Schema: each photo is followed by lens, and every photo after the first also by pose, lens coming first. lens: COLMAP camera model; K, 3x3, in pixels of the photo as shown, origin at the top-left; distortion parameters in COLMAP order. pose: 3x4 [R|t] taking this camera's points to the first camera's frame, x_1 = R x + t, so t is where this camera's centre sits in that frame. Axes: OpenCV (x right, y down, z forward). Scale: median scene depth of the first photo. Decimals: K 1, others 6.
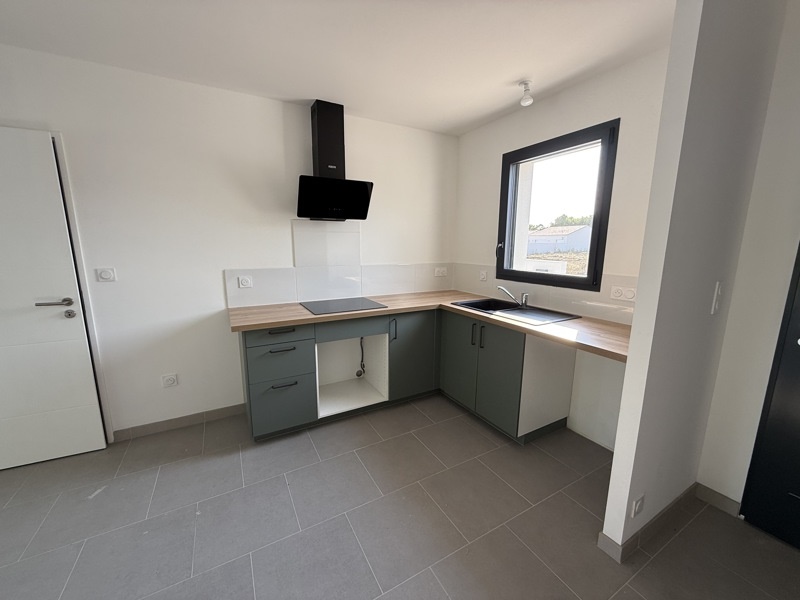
lens RADIAL K [[319.4, 0, 400.0], [0, 319.4, 300.0], [0, 0, 1]] dist [-0.000965, 0.000077]
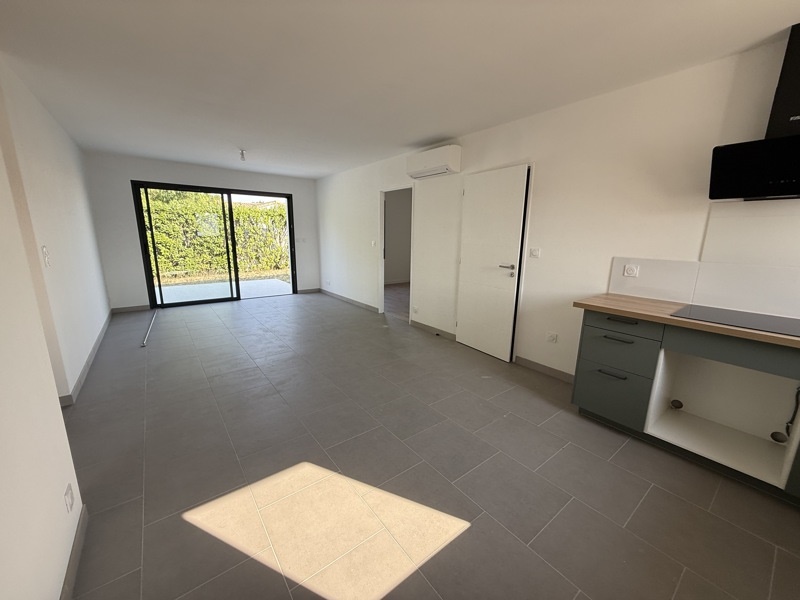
lens RADIAL K [[319.4, 0, 400.0], [0, 319.4, 300.0], [0, 0, 1]] dist [-0.000965, 0.000077]
pose [[0.142354, 0.199793, -0.969442, 0.432201], [-0.188303, 0.966997, 0.171638, -0.003257], [0.971739, 0.158115, 0.175278, 0.141034]]
